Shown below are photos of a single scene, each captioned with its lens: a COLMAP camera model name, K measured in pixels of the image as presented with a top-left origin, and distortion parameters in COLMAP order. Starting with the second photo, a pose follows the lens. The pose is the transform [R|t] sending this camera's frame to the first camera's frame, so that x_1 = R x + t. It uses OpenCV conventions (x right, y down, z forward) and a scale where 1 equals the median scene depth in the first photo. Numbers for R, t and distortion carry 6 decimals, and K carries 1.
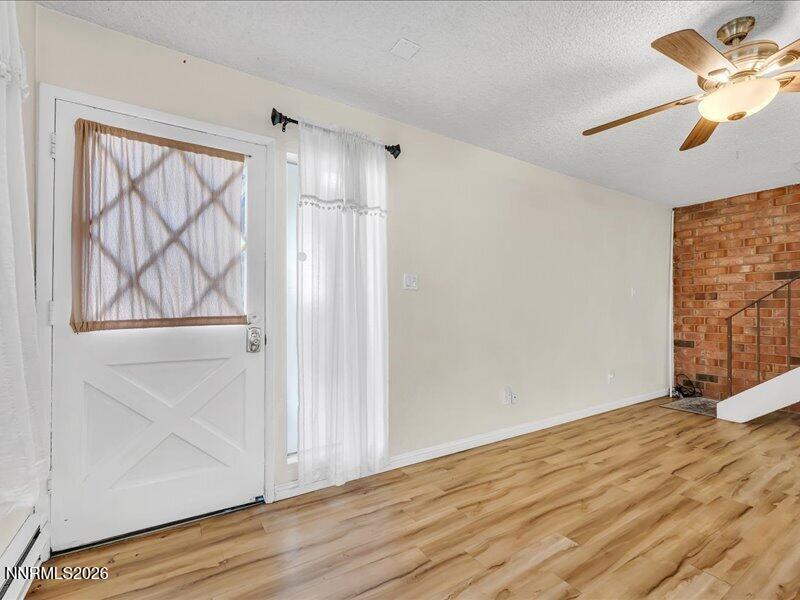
lens RADIAL K [[367.3, 0, 396.9], [0, 367.3, 303.3], [0, 0, 1]] dist [-0.000271, -0.000893]
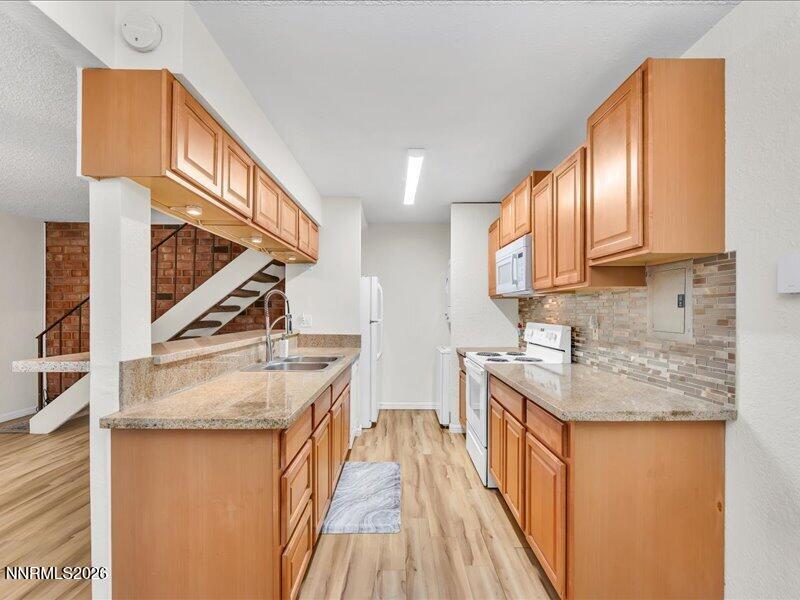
lens RADIAL K [[367.3, 0, 396.8], [0, 367.3, 311.8], [0, 0, 1]] dist [-0.000271, -0.000893]
pose [[0.528358, 0.002395, 0.849018, 0.805510], [-0.016131, 0.999844, 0.007218, -0.078627], [-0.848868, -0.017509, 0.528315, -0.604696]]
